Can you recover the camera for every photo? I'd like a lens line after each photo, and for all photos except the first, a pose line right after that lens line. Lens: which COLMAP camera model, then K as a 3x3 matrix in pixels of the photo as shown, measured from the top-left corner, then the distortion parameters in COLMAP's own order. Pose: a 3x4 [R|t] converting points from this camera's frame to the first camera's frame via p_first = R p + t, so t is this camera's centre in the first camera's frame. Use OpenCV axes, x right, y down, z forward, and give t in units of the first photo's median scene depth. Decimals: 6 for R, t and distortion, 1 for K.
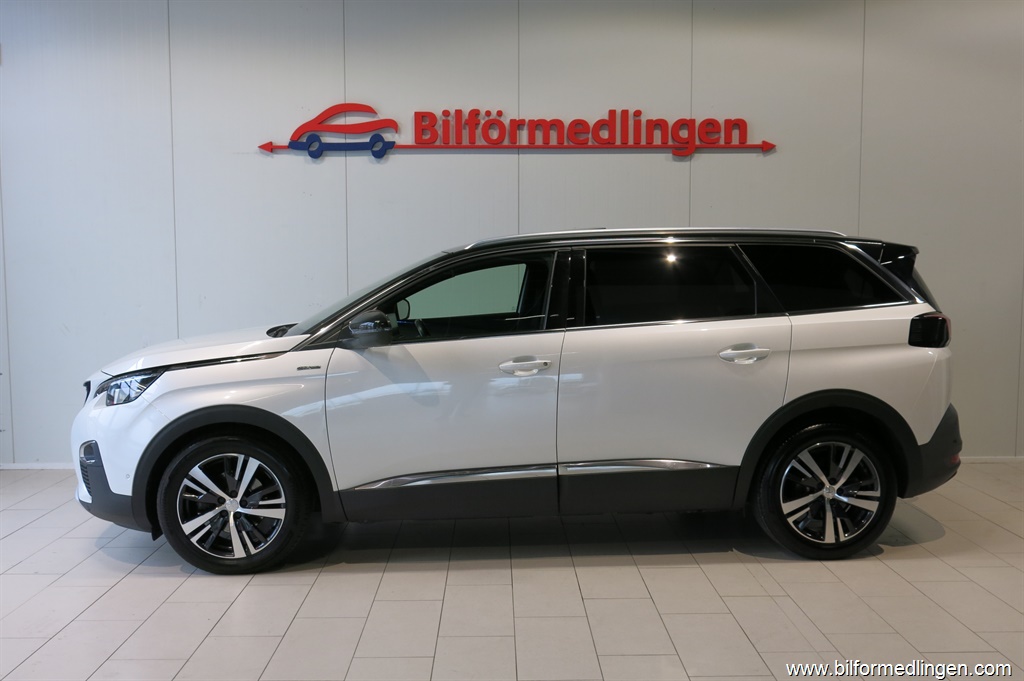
lens RADIAL K [[953.7, 0, 523.0], [0, 953.7, 328.2], [0, 0, 1]] dist [0.002634, -0.115621]
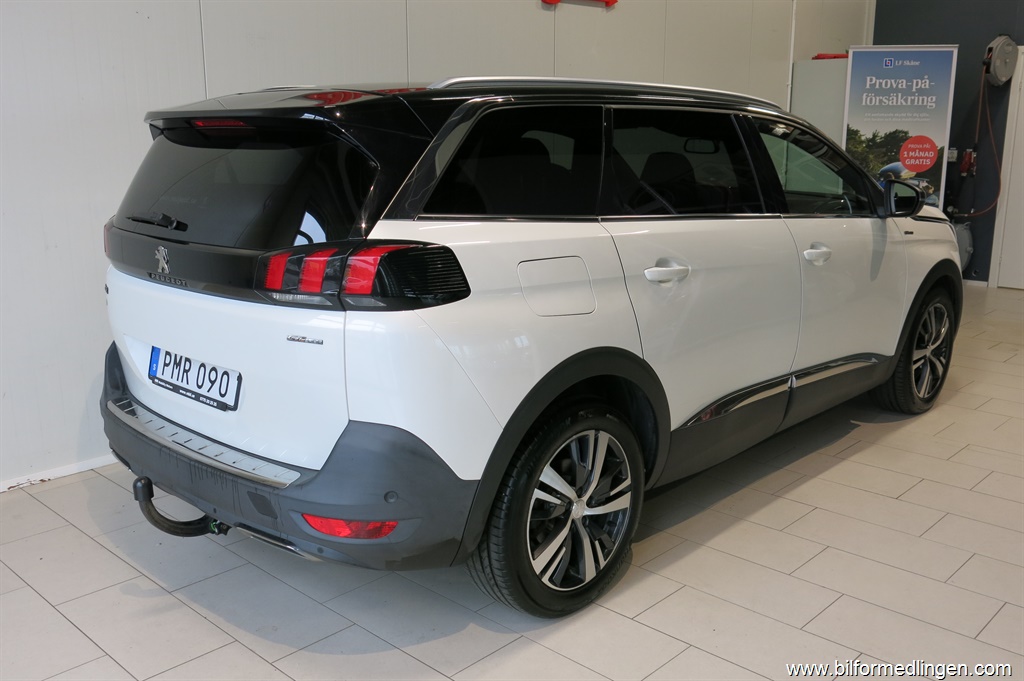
lens RADIAL K [[953.7, 0, 523.0], [0, 953.7, 328.2], [0, 0, 1]] dist [0.002634, -0.115621]
pose [[0.703989, -0.145430, 0.695162, -0.772965], [0.042013, 0.985624, 0.163650, -0.046769], [-0.708967, -0.086002, 0.699978, 0.577991]]
